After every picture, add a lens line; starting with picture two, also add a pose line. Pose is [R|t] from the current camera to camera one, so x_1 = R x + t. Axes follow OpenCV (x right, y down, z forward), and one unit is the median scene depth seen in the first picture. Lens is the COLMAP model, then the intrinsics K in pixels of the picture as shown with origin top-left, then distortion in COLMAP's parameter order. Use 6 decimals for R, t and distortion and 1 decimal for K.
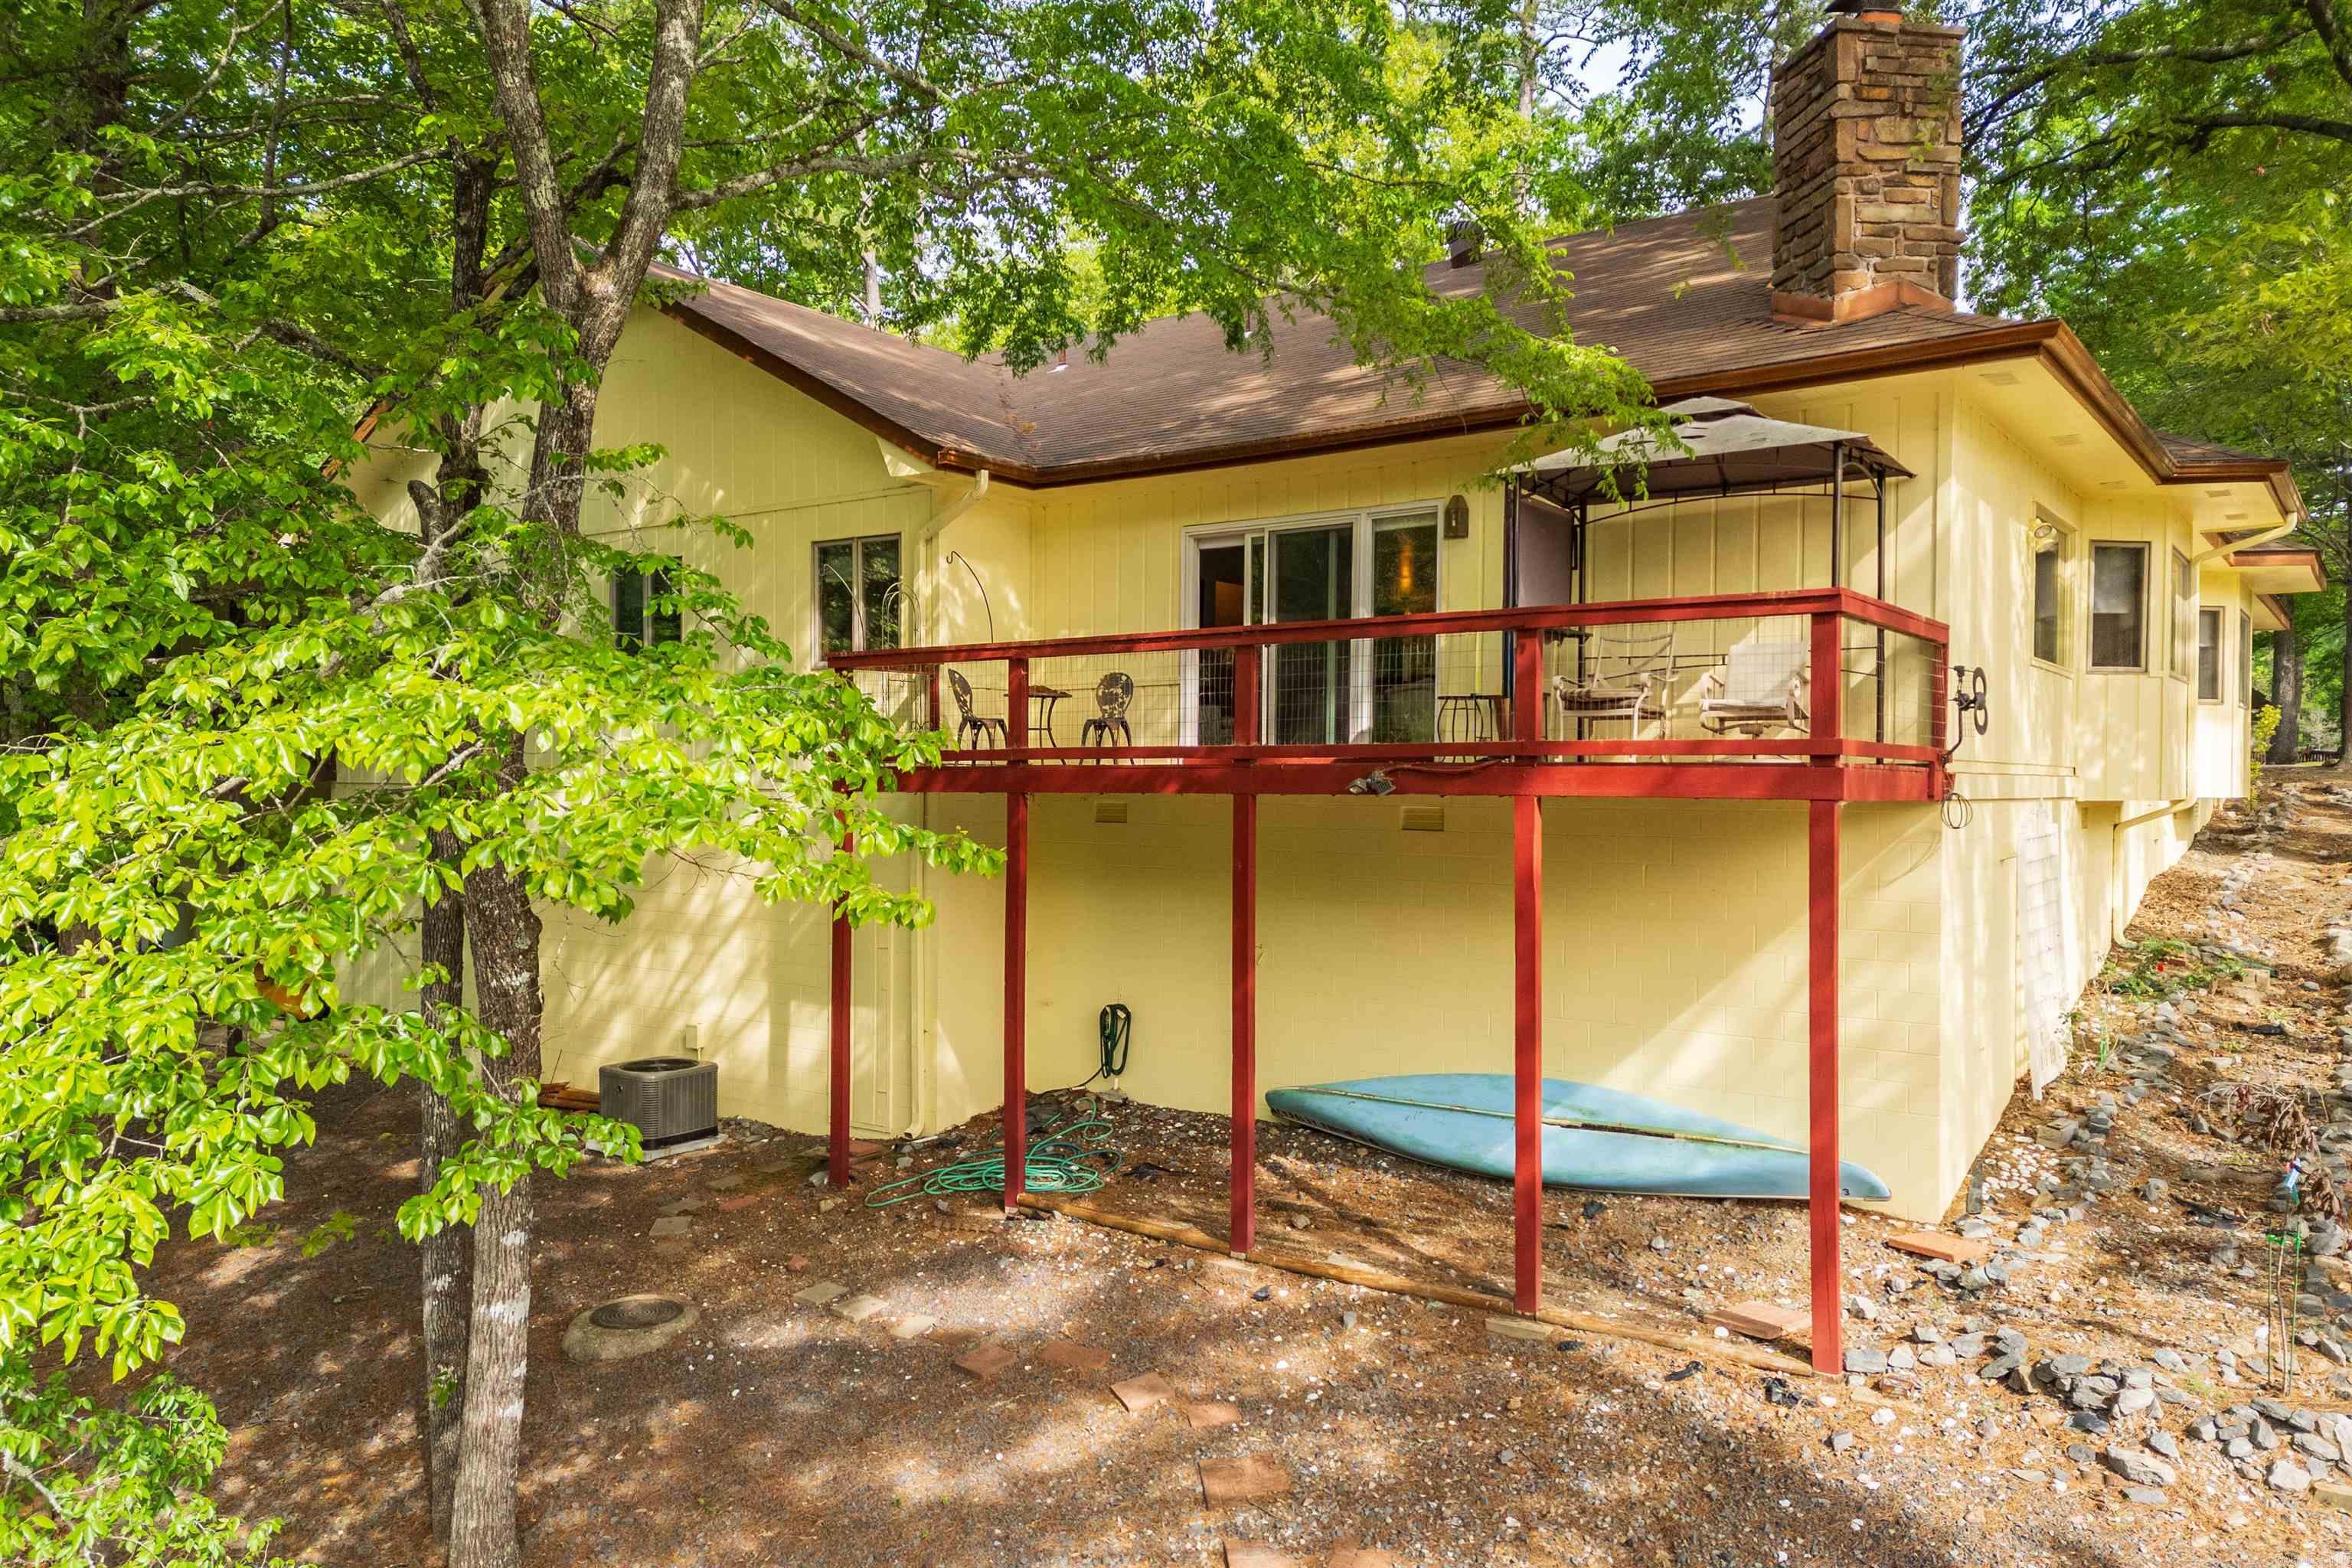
lens RADIAL K [[1694.6, 0, 1230.4], [0, 1694.6, 858.6], [0, 0, 1]] dist [0.084488, -0.056203]
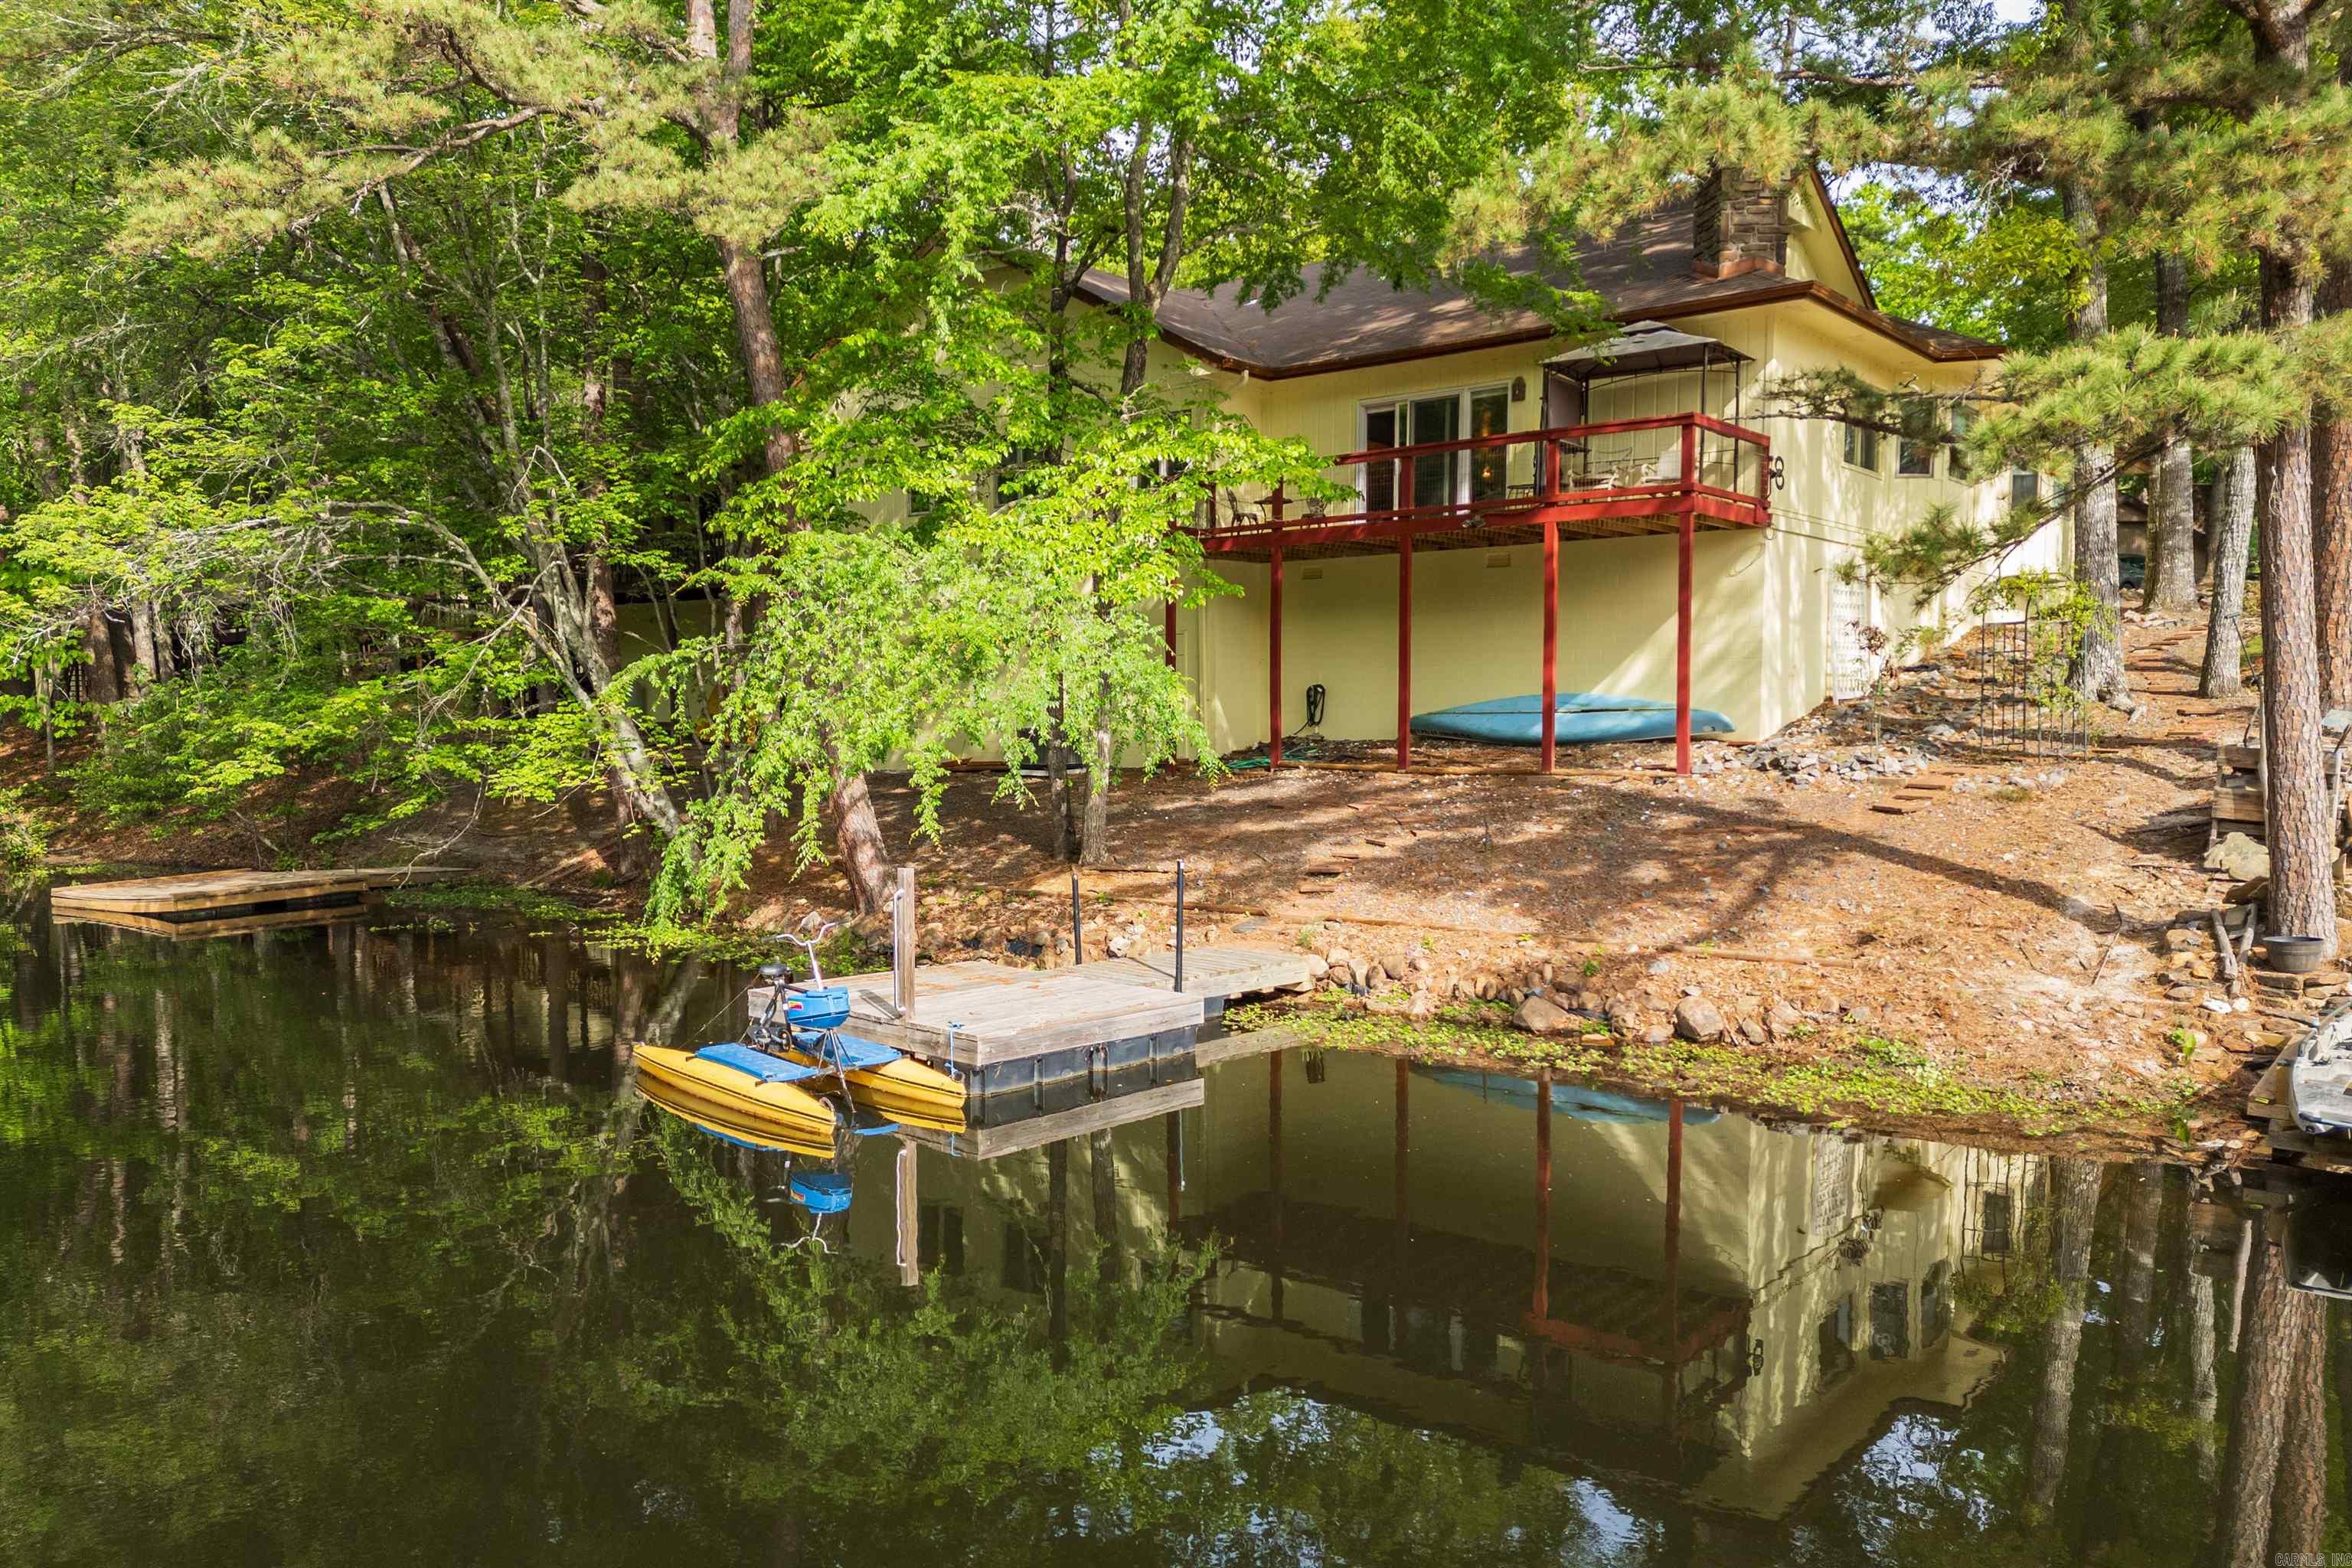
lens RADIAL K [[1619.1, 0, 1167.0], [0, 1619.1, 875.4], [0, 0, 1]] dist [0.005903, 0.001236]
pose [[0.996530, 0.000088, -0.083236, -0.100200], [0.005626, 0.997641, 0.068409, 0.204928], [0.083046, -0.068640, 0.994179, -0.816205]]
